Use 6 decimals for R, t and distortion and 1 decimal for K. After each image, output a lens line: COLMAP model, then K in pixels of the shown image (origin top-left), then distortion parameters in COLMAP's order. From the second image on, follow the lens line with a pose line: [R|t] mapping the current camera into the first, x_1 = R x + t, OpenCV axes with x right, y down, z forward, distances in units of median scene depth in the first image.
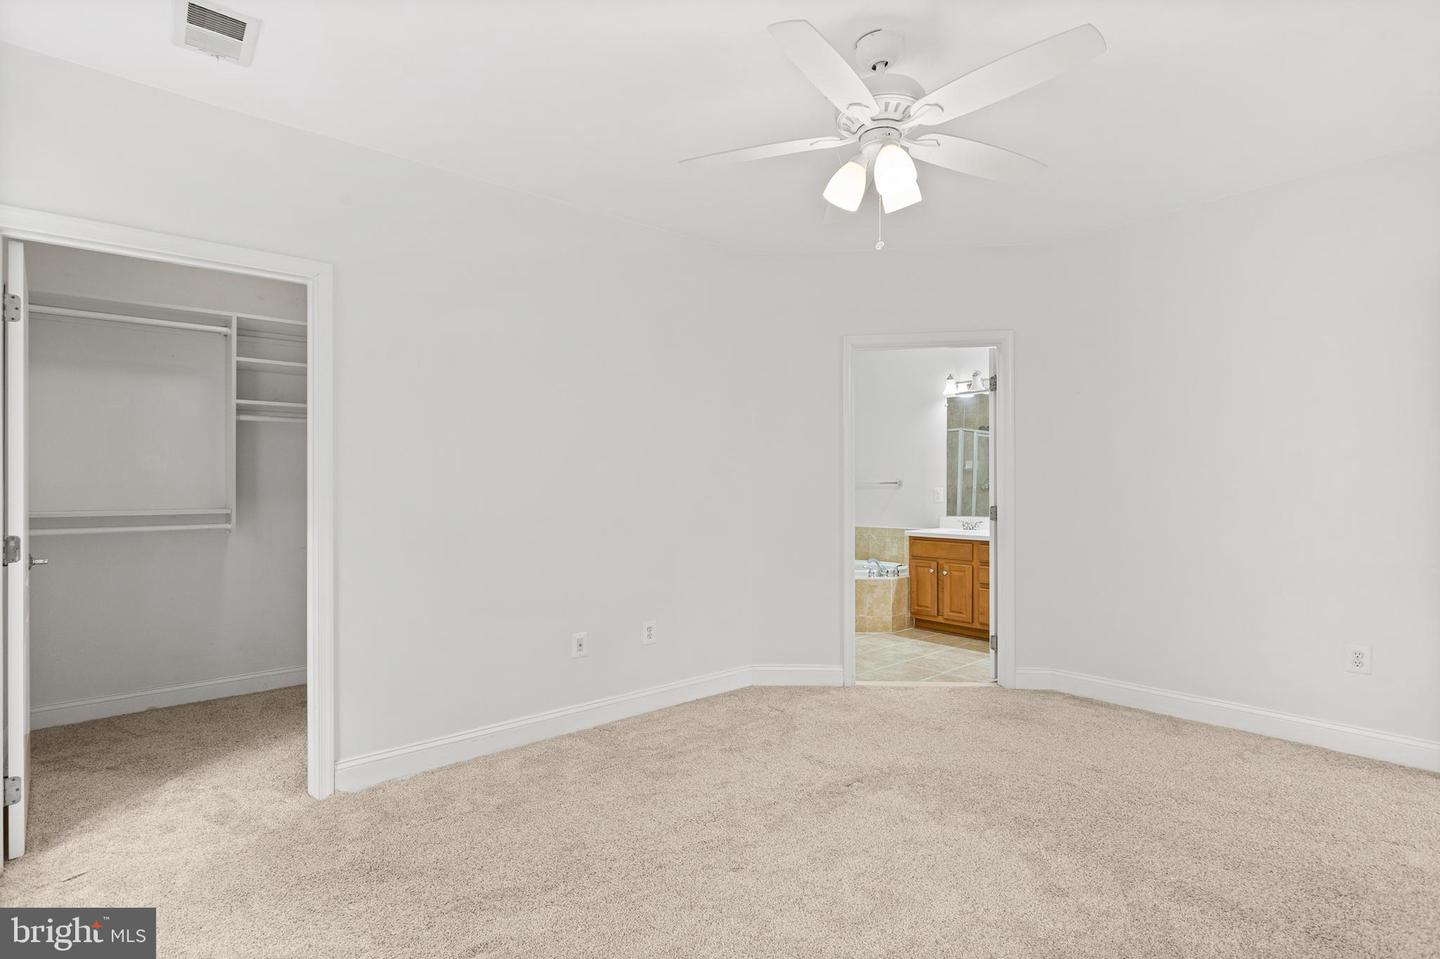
lens RADIAL K [[704.2, 0, 721.4], [0, 704.2, 473.2], [0, 0, 1]] dist [-0.000045, -0.000059]
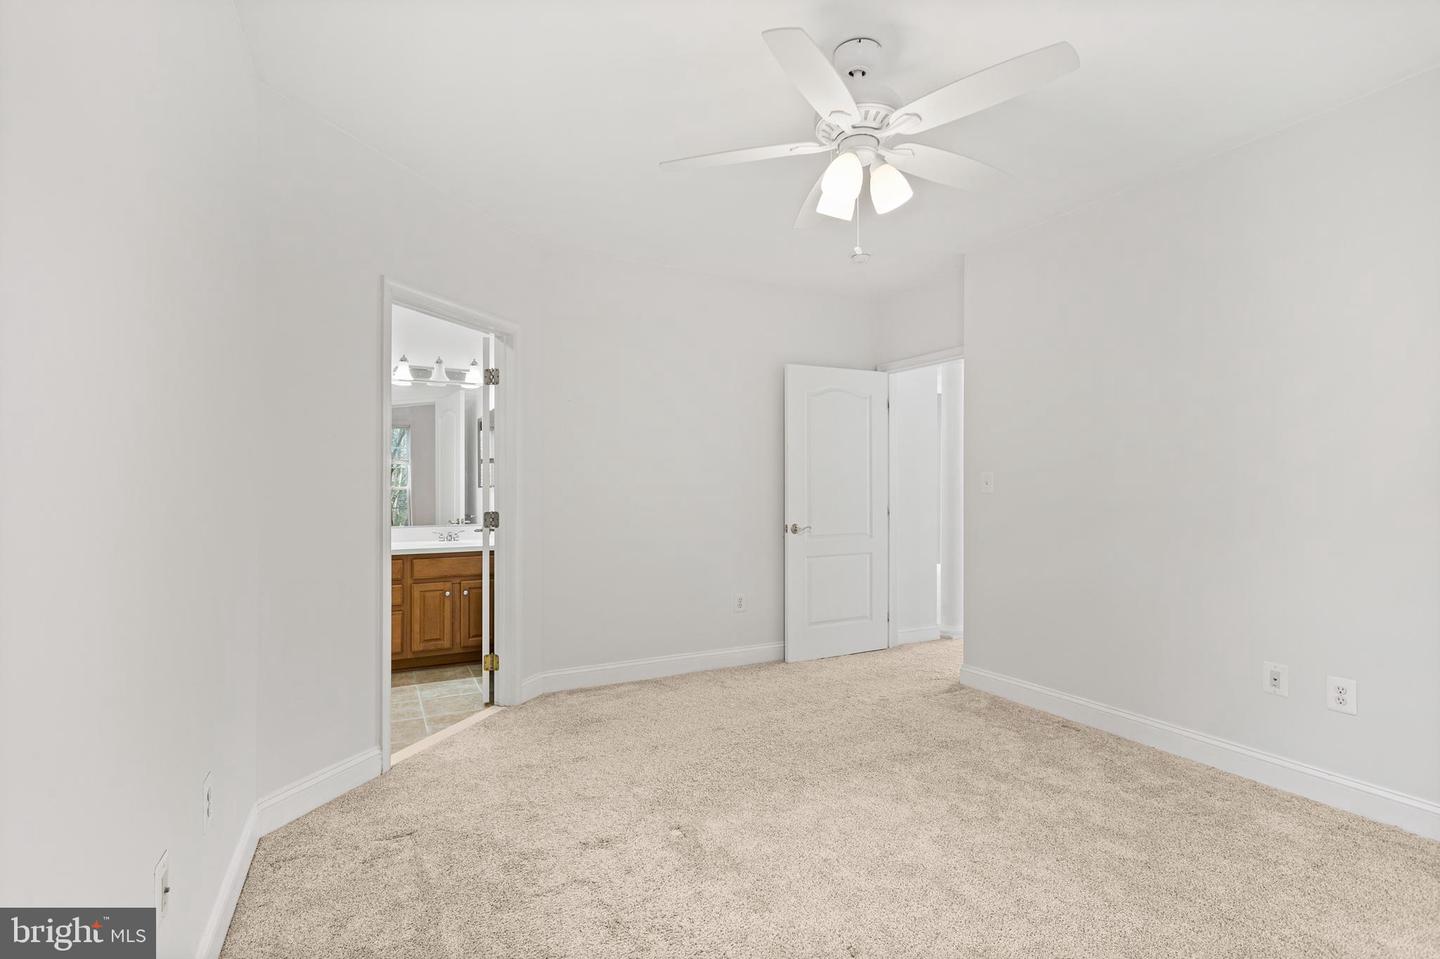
lens RADIAL K [[693.7, 0, 720.0], [0, 693.7, 479.5], [0, 0, 1]] dist [-0.000024, 0.000549]
pose [[0.226479, 0.019932, 0.973812, -0.468307], [-0.013324, 0.999760, -0.017364, 0.018169], [-0.973925, -0.009043, 0.226691, 0.565235]]
